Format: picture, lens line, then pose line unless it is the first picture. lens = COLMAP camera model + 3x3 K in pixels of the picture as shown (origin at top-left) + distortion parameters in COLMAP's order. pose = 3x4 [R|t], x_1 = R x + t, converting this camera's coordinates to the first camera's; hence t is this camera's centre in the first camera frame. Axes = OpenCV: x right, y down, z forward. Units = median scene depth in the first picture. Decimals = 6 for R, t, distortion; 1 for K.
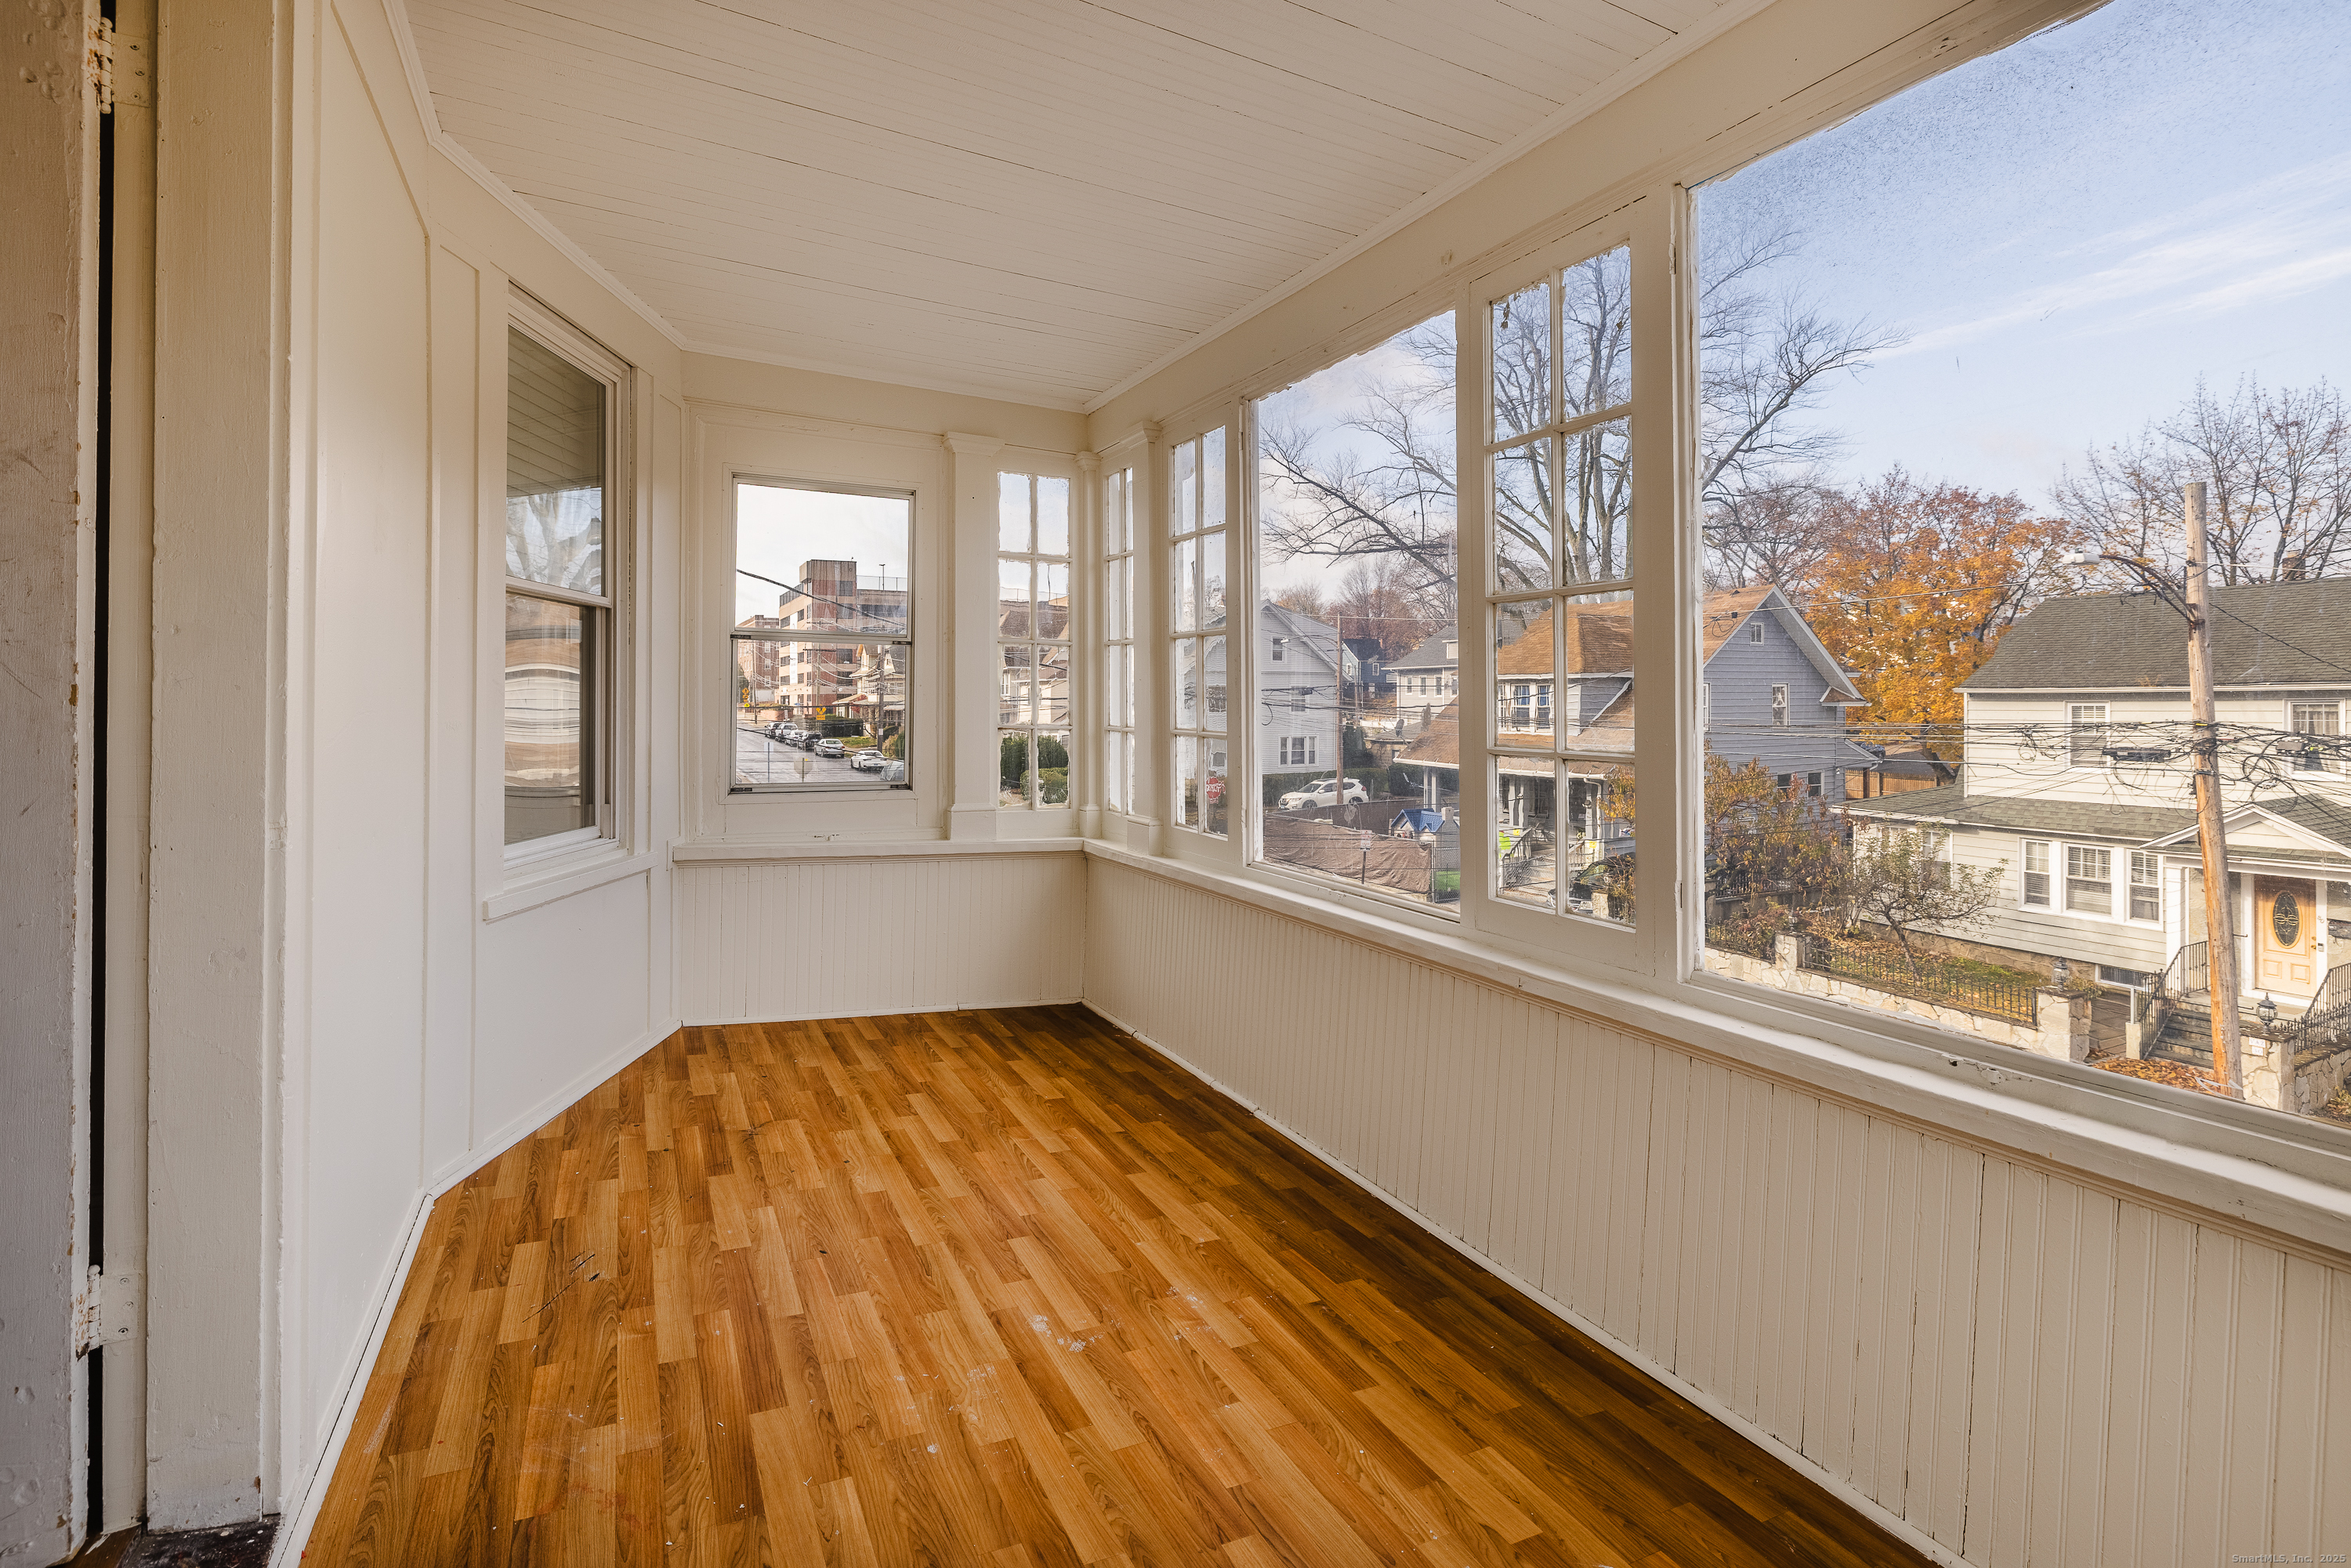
lens RADIAL K [[1106.3, 0, 1122.5], [0, 1106.3, 691.0], [0, 0, 1]] dist [-0.004072, 0.000452]
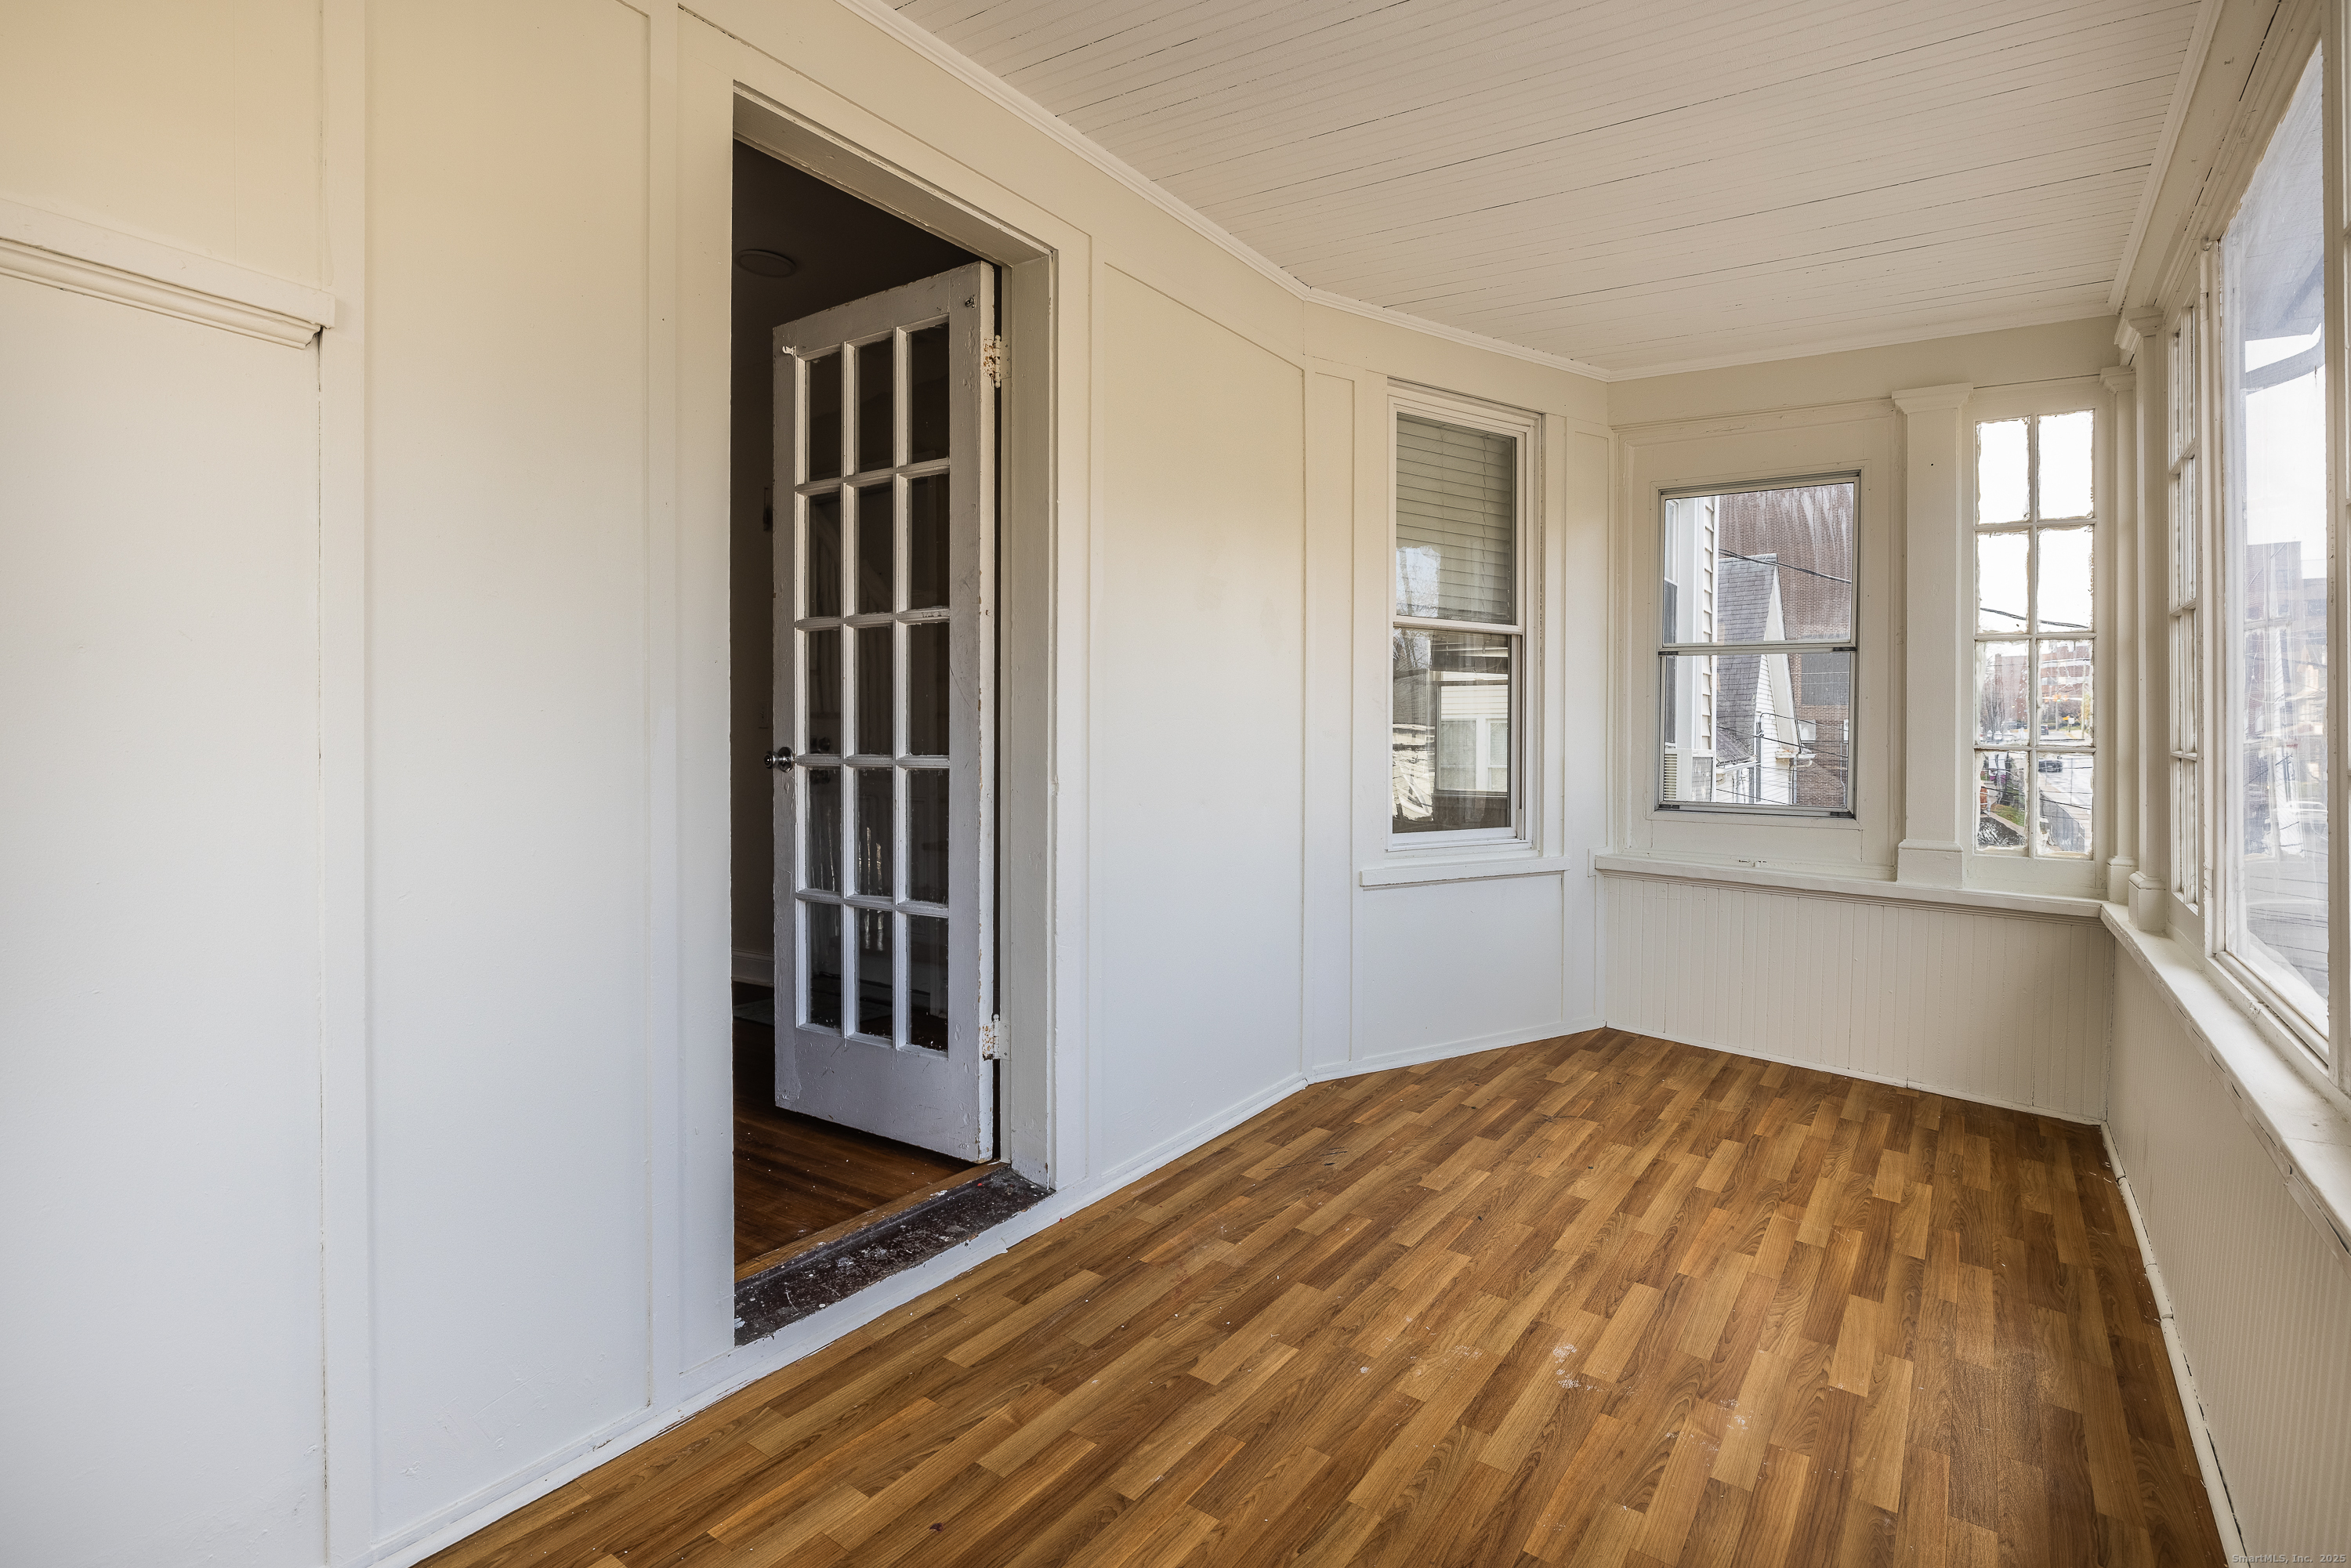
lens RADIAL K [[1106.3, 0, 1192.3], [0, 1106.3, 734.9], [0, 0, 1]] dist [-0.004072, 0.000452]
pose [[0.510234, 0.001195, -0.860035, 0.505595], [0.007016, 0.999960, 0.005551, 0.027232], [0.860007, -0.008866, 0.510205, 0.207736]]
